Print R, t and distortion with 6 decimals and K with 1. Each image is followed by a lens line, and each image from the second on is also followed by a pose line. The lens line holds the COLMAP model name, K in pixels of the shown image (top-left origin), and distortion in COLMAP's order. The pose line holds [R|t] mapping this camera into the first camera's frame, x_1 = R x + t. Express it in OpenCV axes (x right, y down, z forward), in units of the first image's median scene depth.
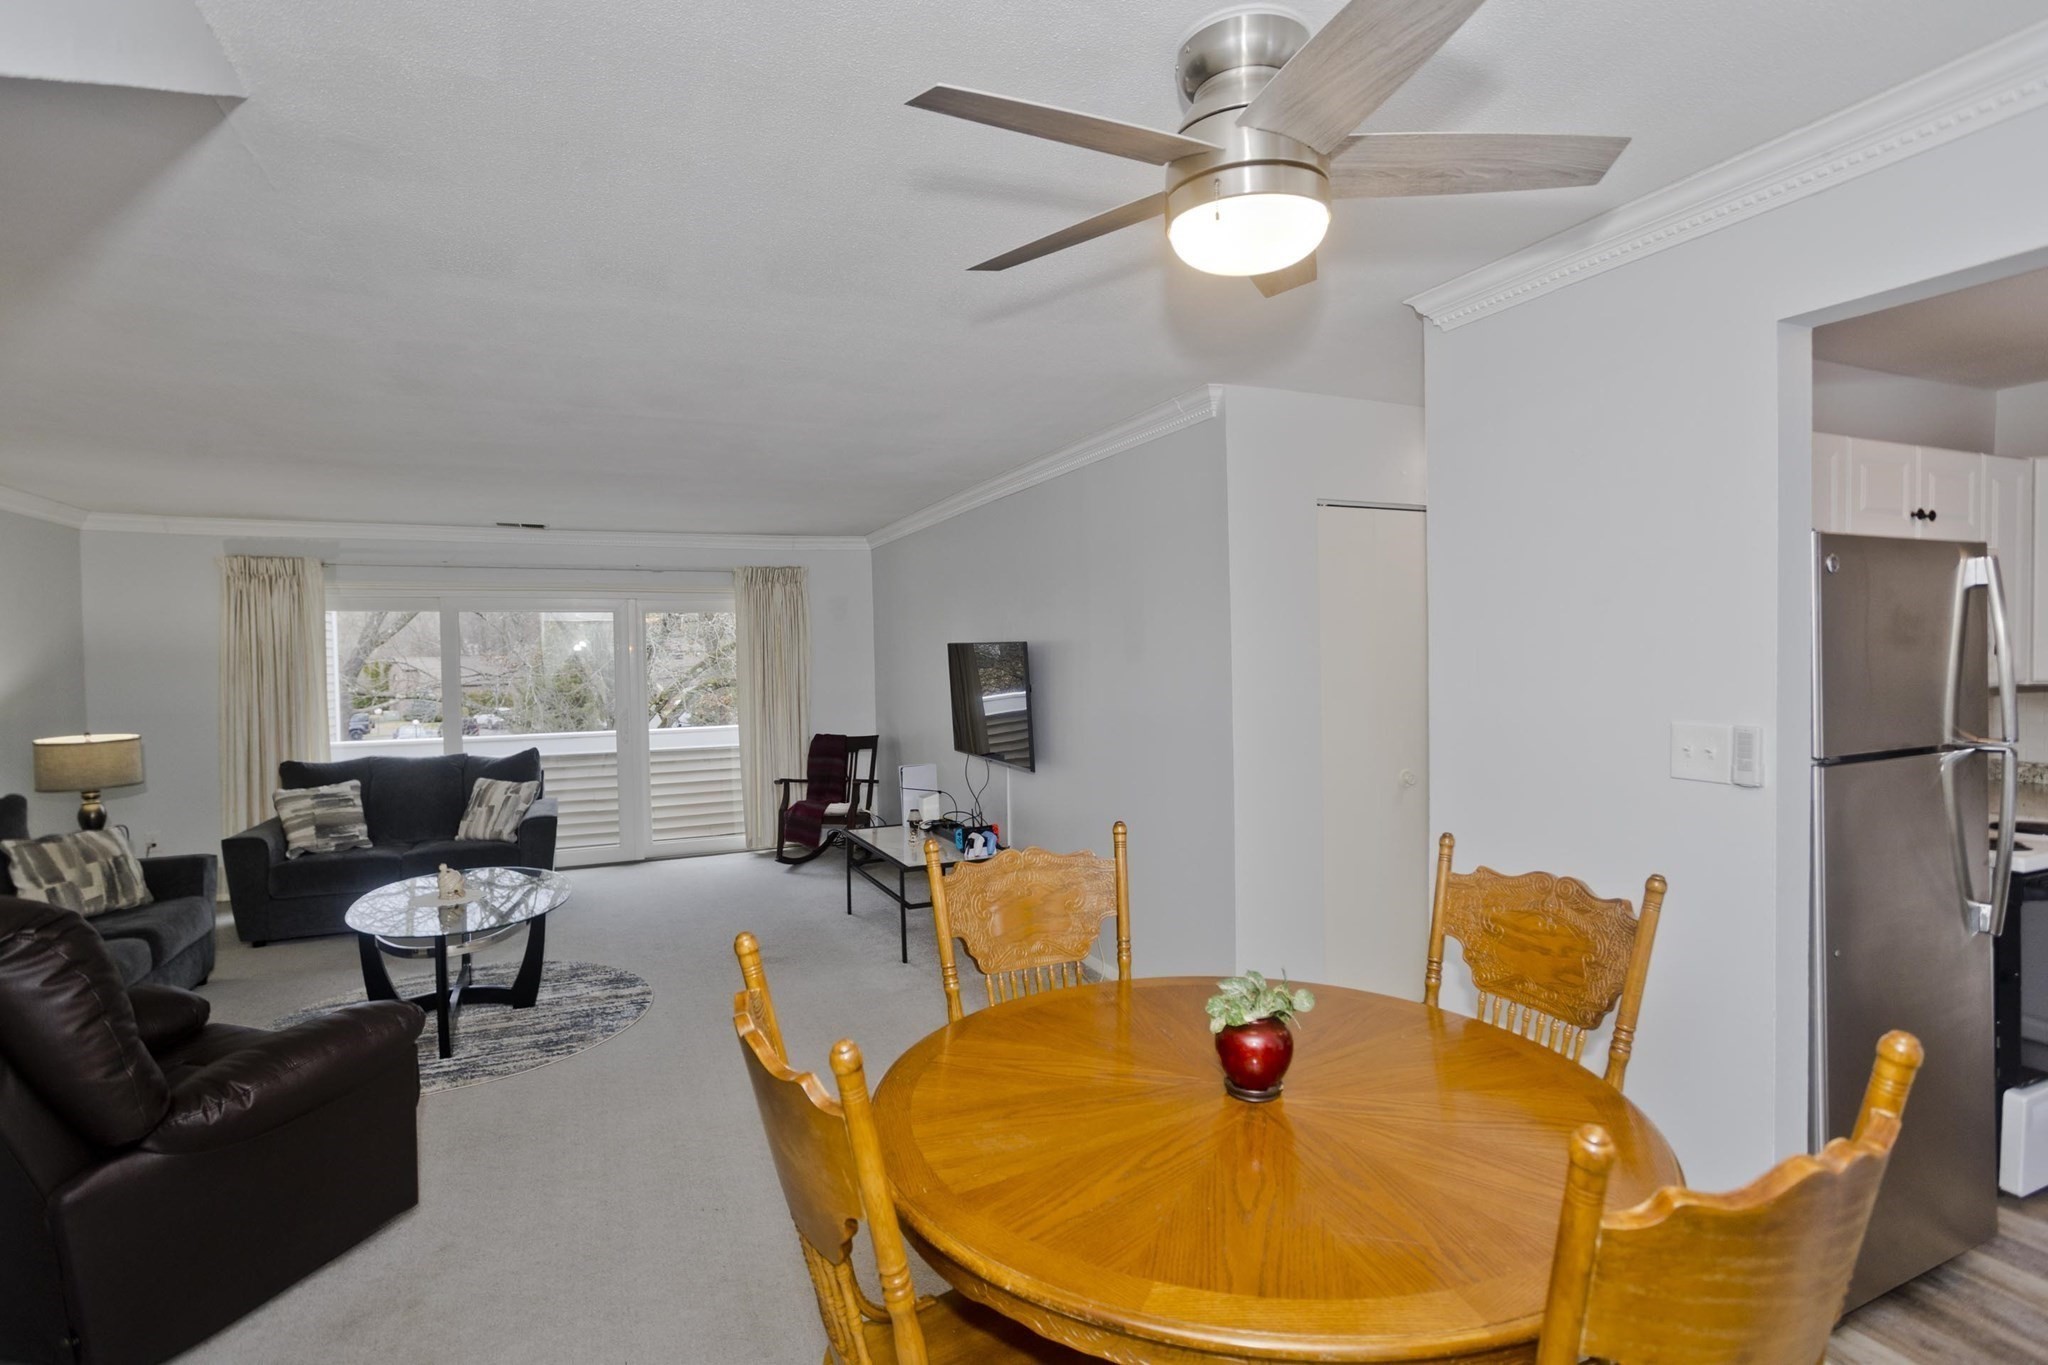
lens RADIAL K [[1009.6, 0, 1040.5], [0, 1009.6, 677.3], [0, 0, 1]] dist [-0.042022, 0.022879]
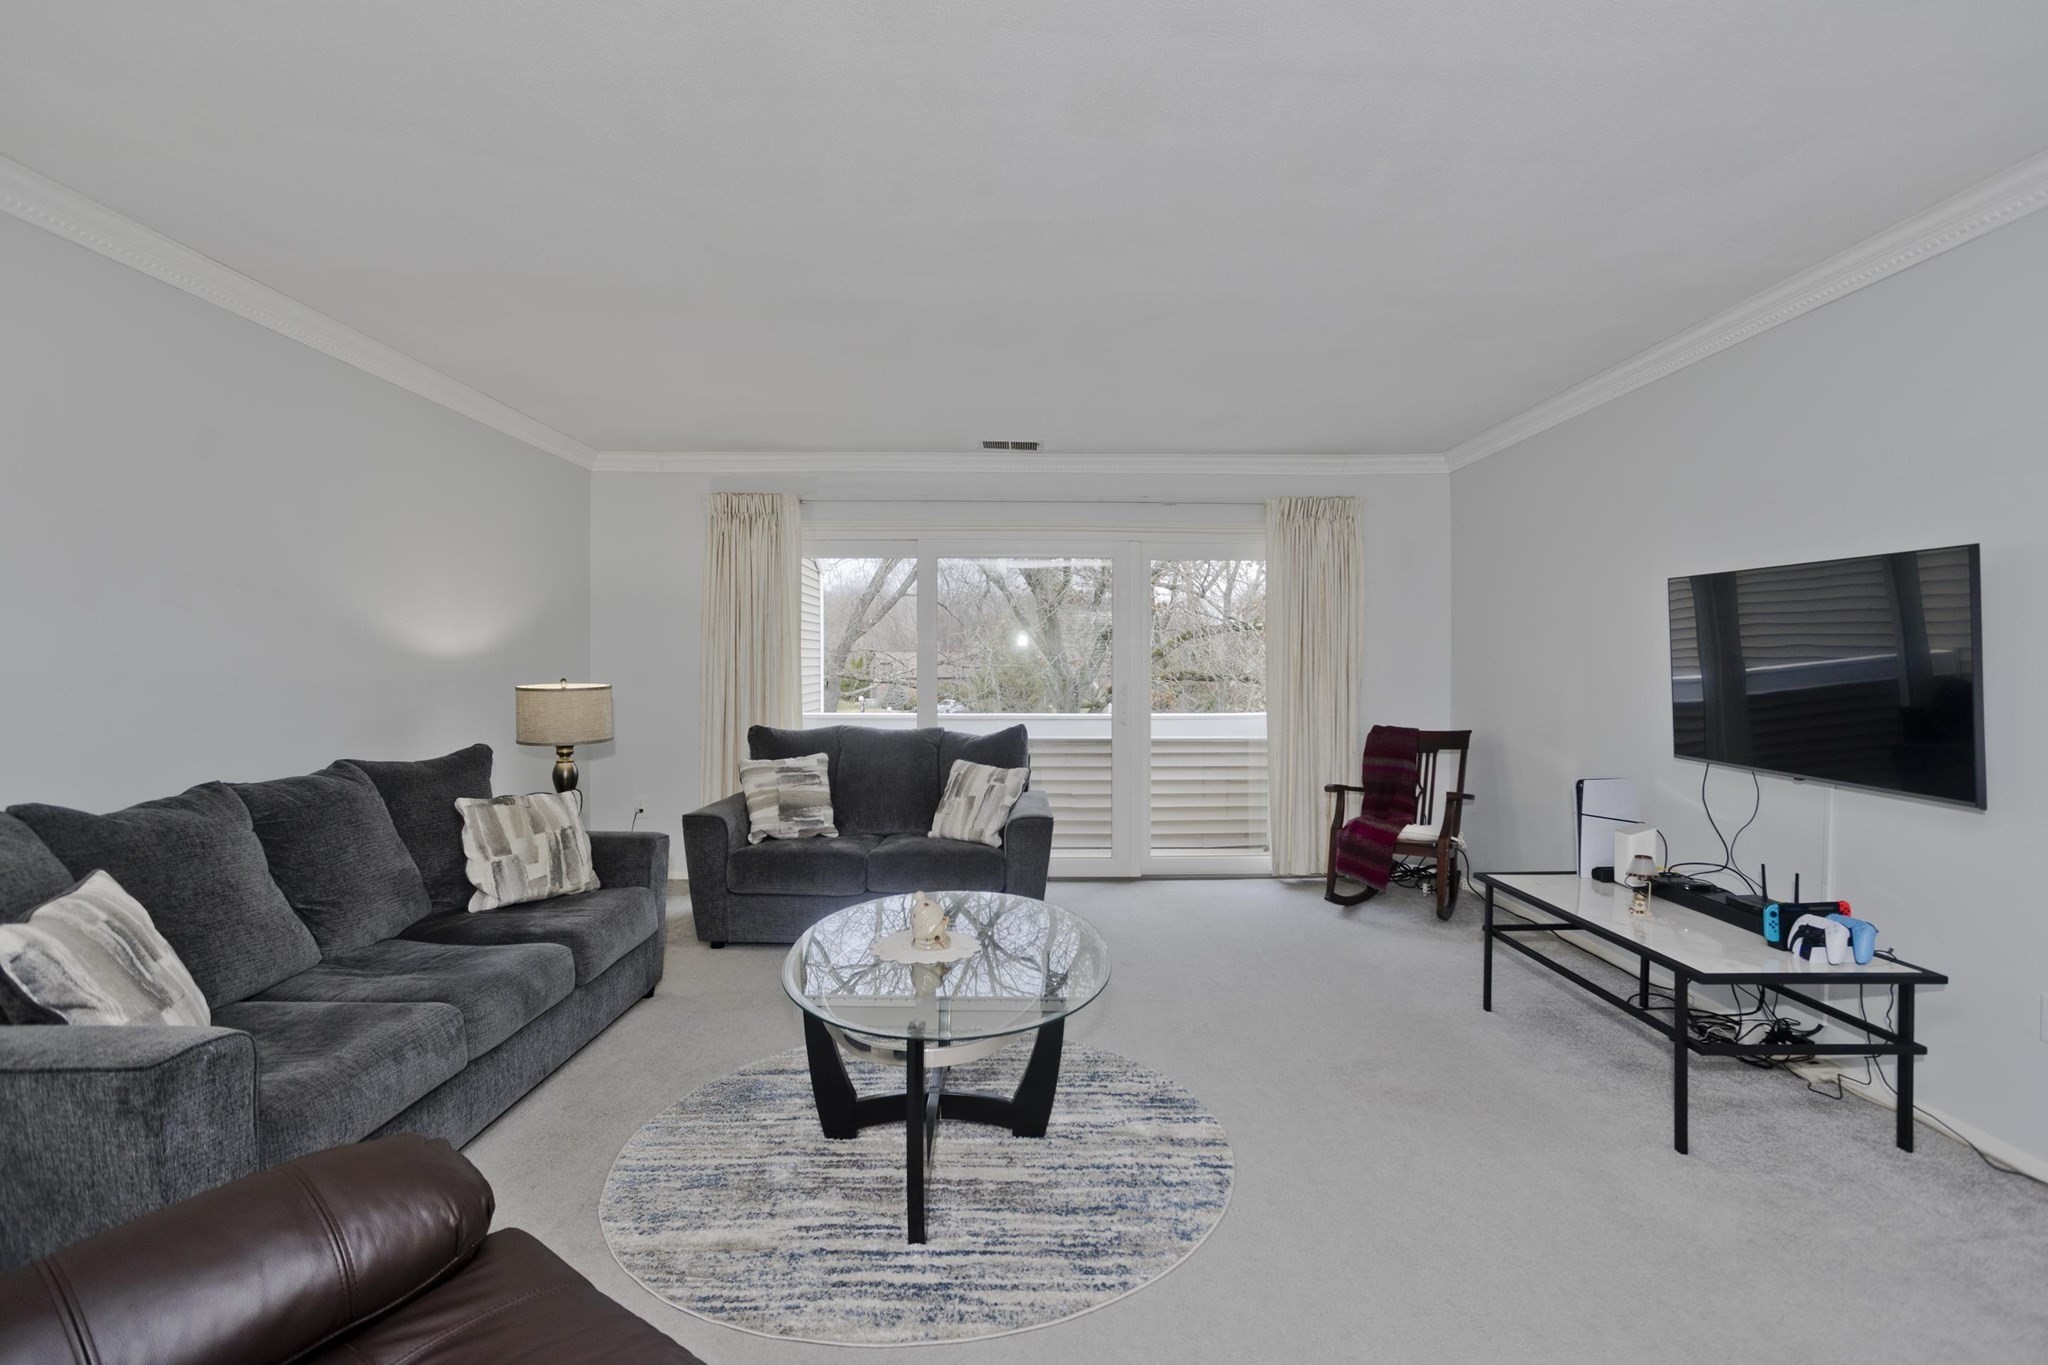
lens RADIAL K [[1009.6, 0, 1034.4], [0, 1009.6, 667.9], [0, 0, 1]] dist [-0.042022, 0.022879]
pose [[0.913625, 0.022069, -0.405958, -0.196100], [-0.027488, 0.999594, -0.007522, 0.035047], [0.405627, 0.018031, 0.913861, 0.313362]]
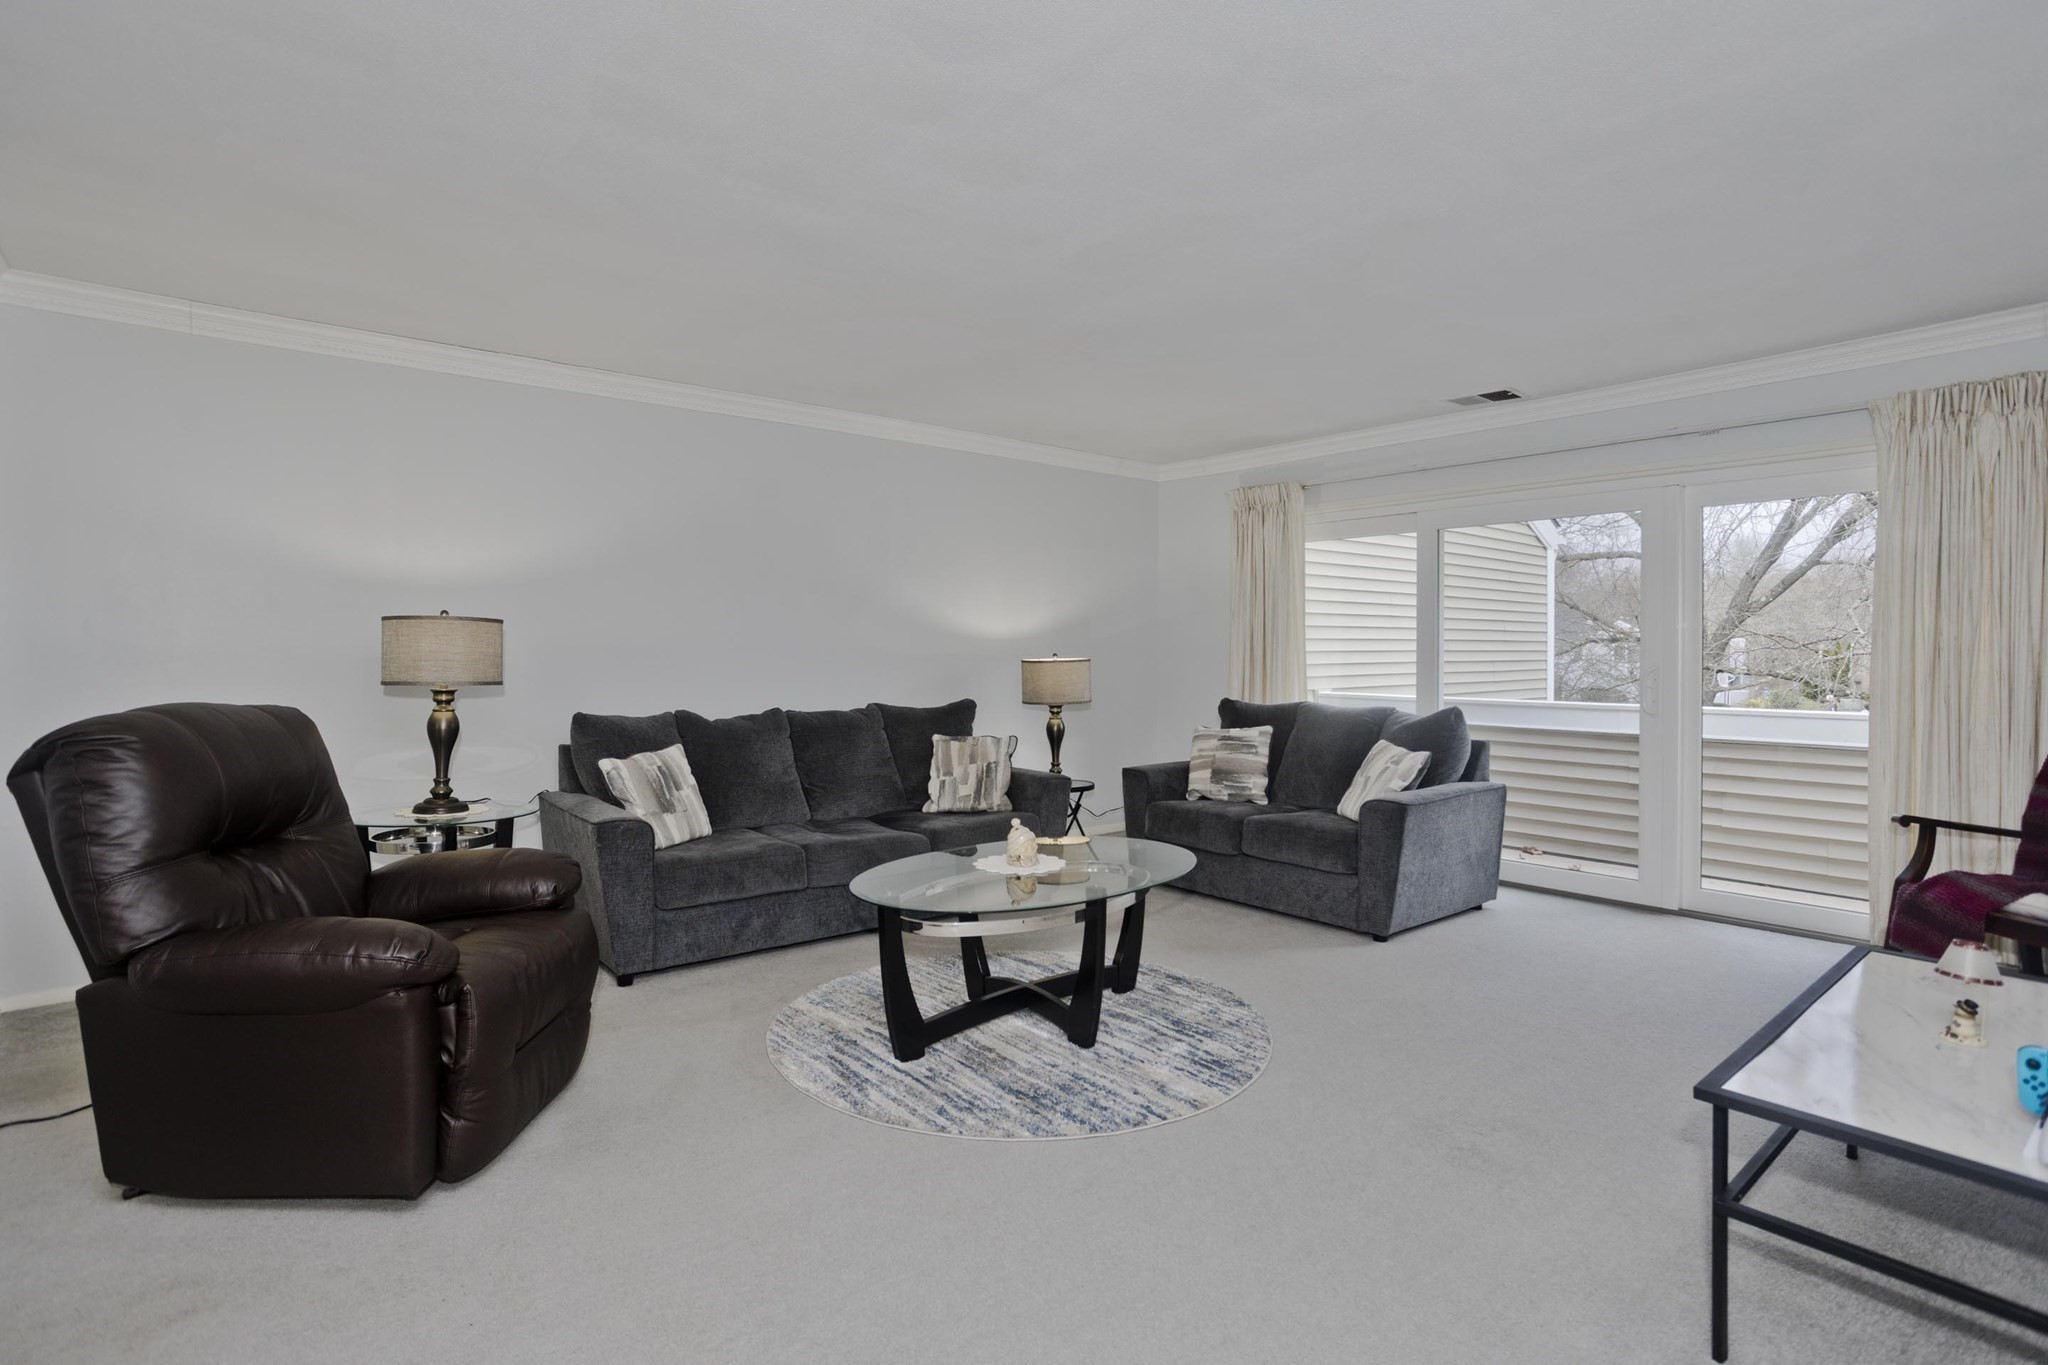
lens RADIAL K [[1009.6, 0, 971.8], [0, 1009.6, 650.8], [0, 0, 1]] dist [-0.042022, 0.022879]
pose [[0.244232, 0.018308, -0.969544, 0.103387], [-0.026904, 0.999565, 0.012097, 0.034420], [0.969343, 0.023130, 0.244618, 0.539289]]
